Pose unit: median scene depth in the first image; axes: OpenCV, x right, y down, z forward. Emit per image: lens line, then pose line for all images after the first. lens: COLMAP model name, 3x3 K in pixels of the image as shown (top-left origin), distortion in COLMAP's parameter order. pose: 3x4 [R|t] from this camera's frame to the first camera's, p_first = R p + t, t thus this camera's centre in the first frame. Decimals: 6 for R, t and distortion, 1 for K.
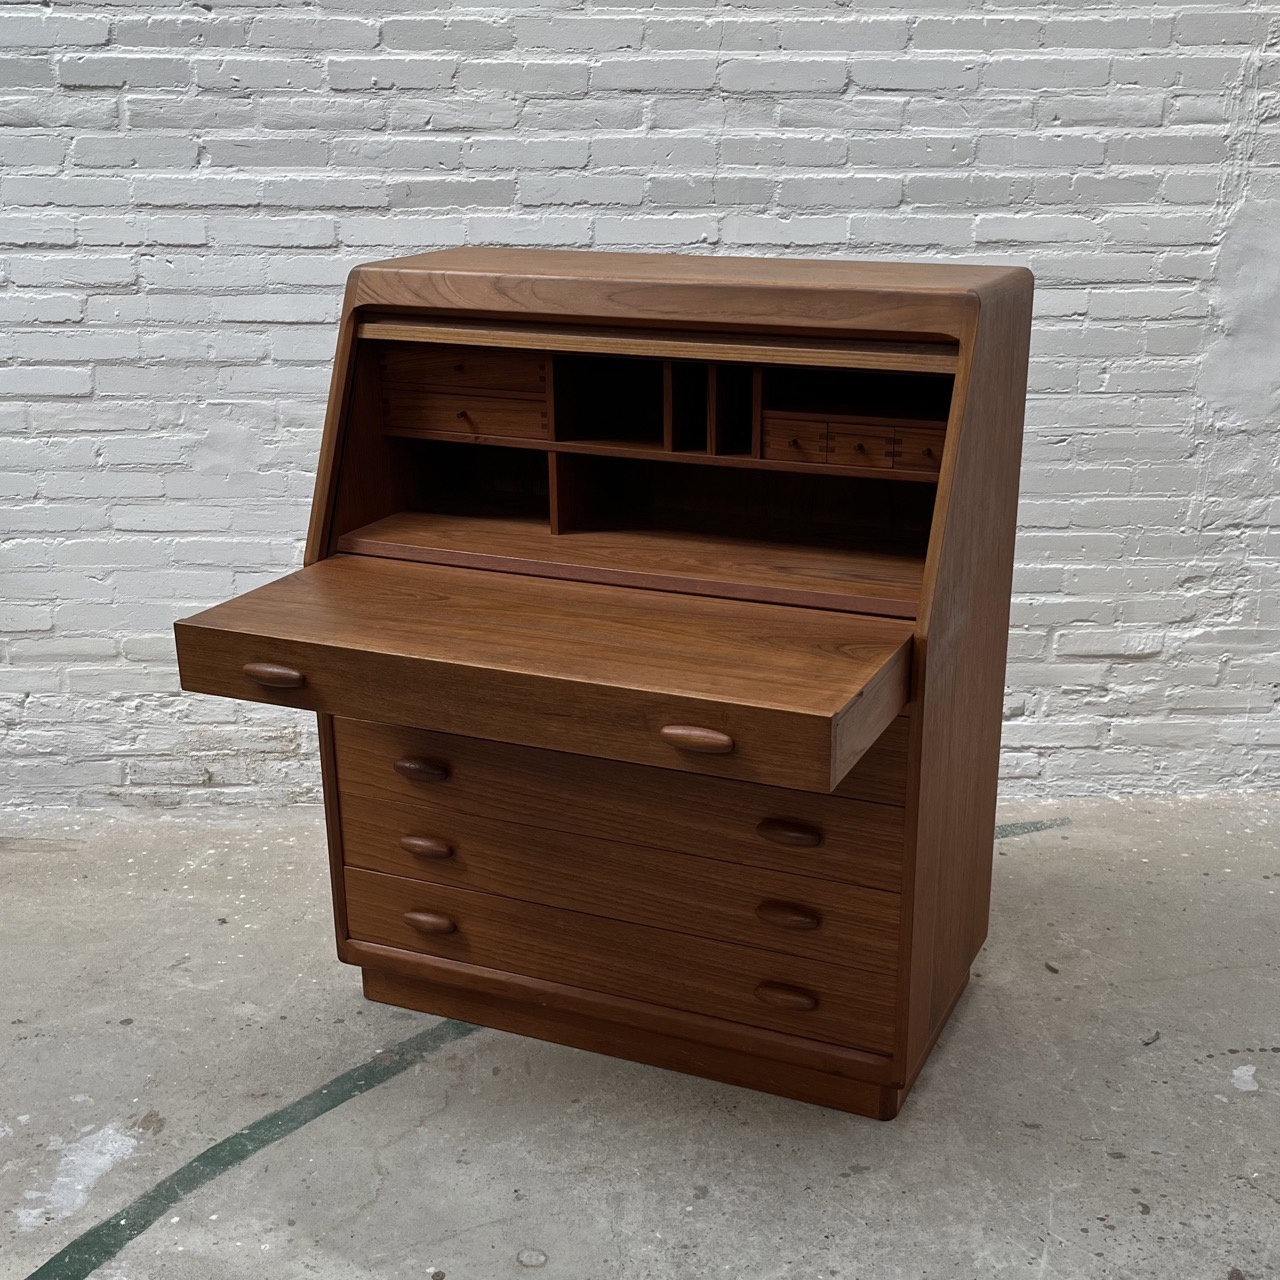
lens RADIAL K [[1613.2, 0, 670.1], [0, 1613.2, 697.2], [0, 0, 1]] dist [0.031225, 0.000000]
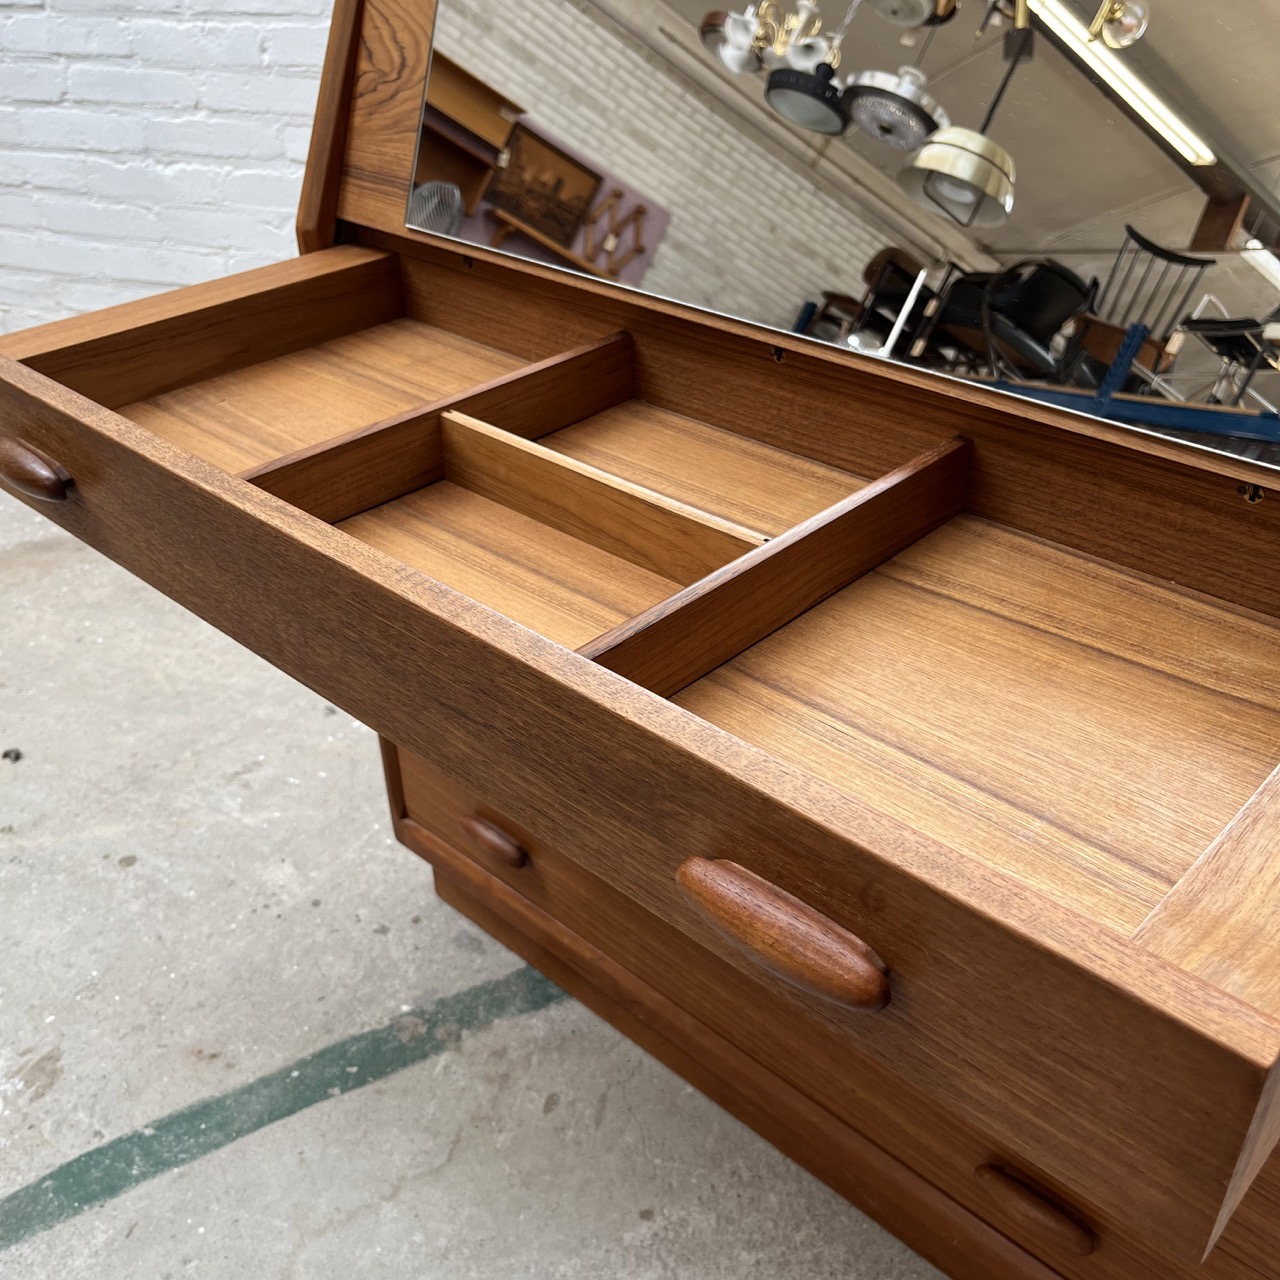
lens RADIAL K [[1299.7, 0, 657.4], [0, 1299.7, 647.9], [0, 0, 1]] dist [0.015652, 0.000000]
pose [[0.943172, 0.174096, -0.283050, 0.035959], [-0.105700, 0.964713, 0.241156, -0.053457], [0.315047, -0.197533, 0.928292, 0.489276]]
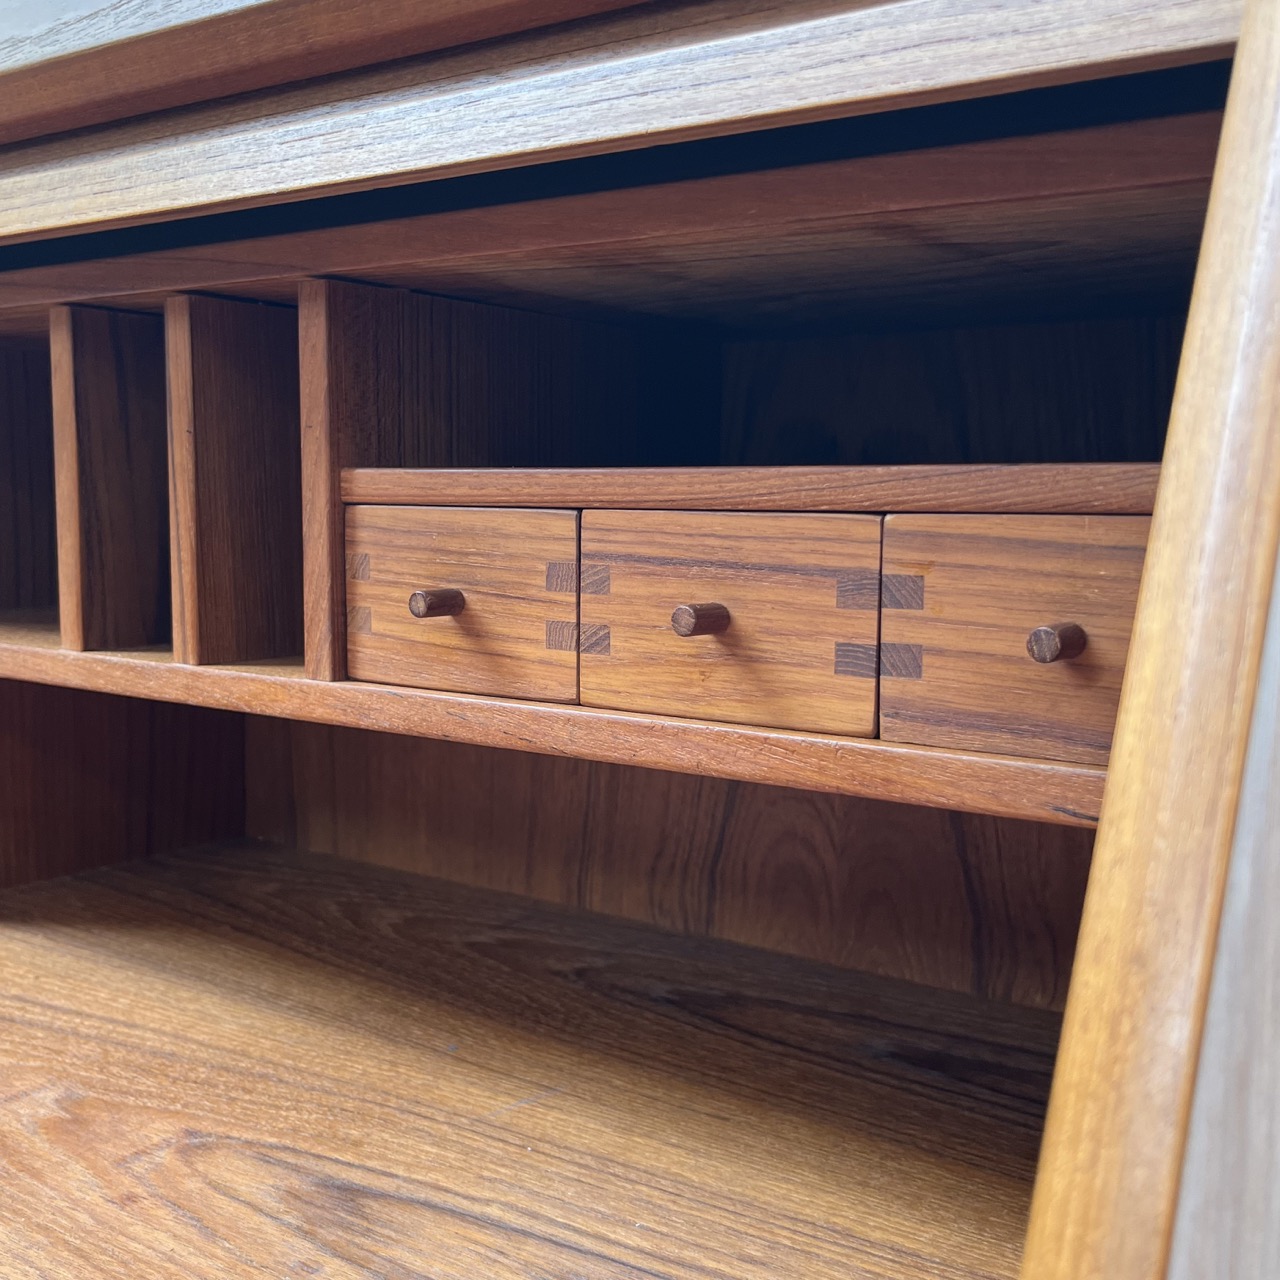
lens RADIAL K [[1442.0, 0, 643.5], [0, 1442.0, 642.5], [0, 0, 1]] dist [0.031435, 0.000000]
pose [[0.981823, 0.033522, -0.186817, 0.168061], [-0.077925, 0.968693, -0.235717, -0.130410], [0.173067, 0.245990, 0.953696, 0.982573]]
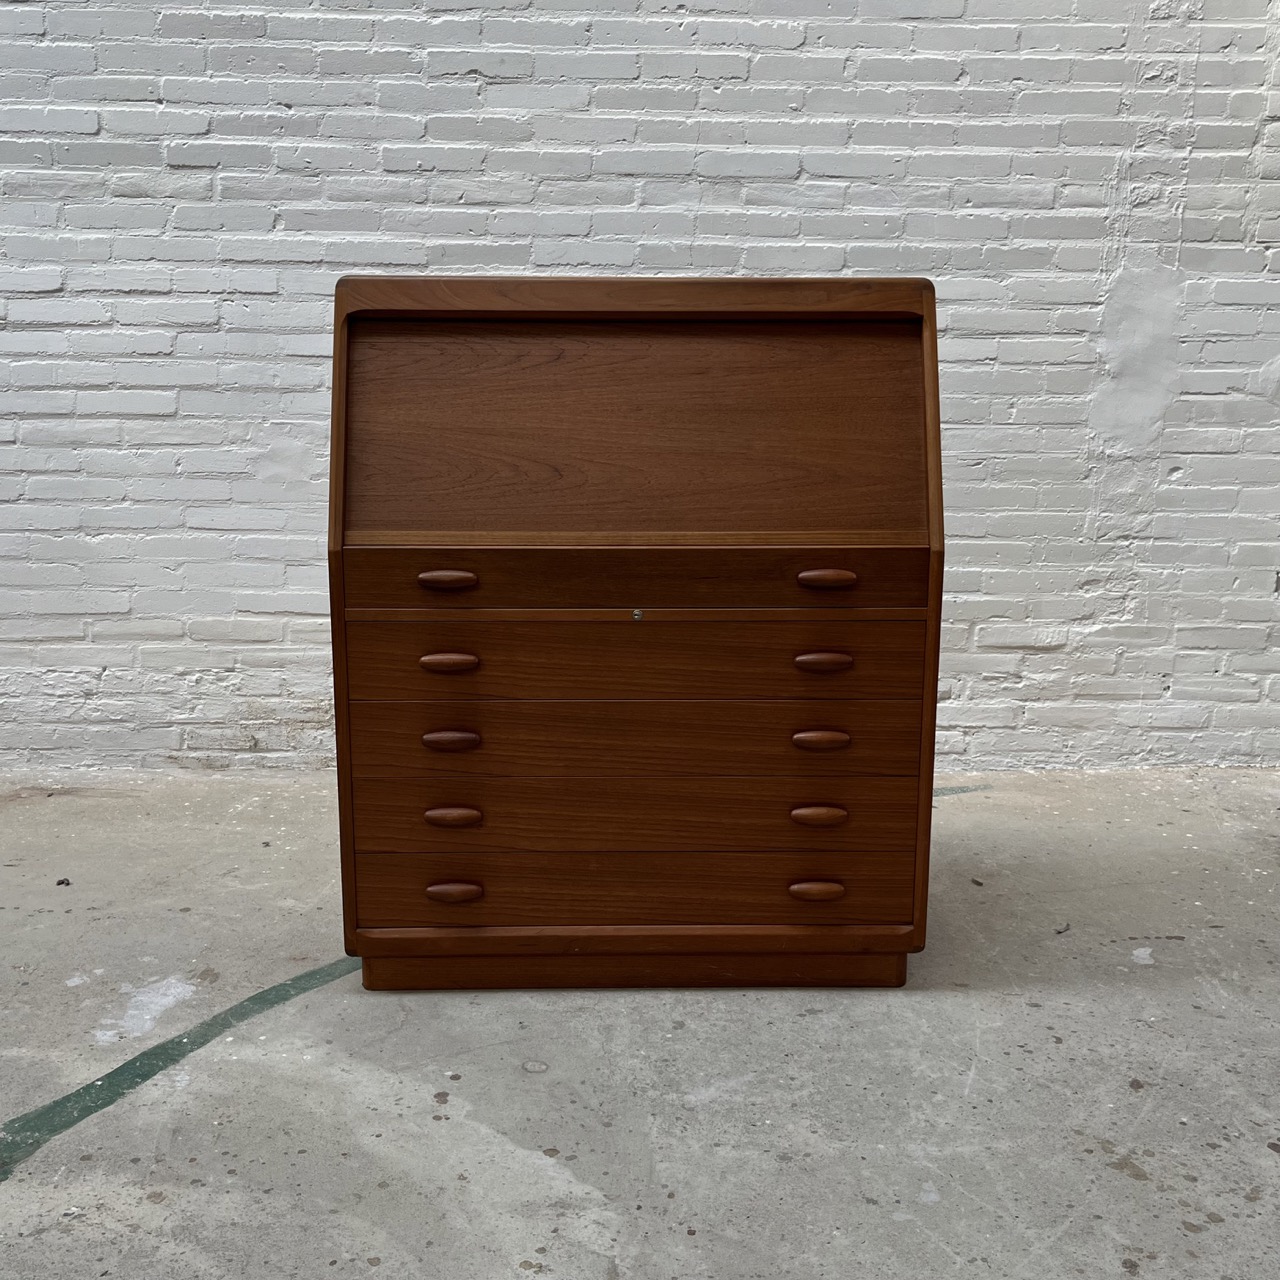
lens RADIAL K [[1442.0, 0, 640.0], [0, 1442.0, 633.0], [0, 0, 1]] dist [0.031435, 0.000000]
pose [[0.999927, 0.012090, 0.000813, -0.009851], [-0.011882, 0.991445, -0.129980, 0.119884], [-0.002377, 0.129961, 0.991516, -0.054613]]
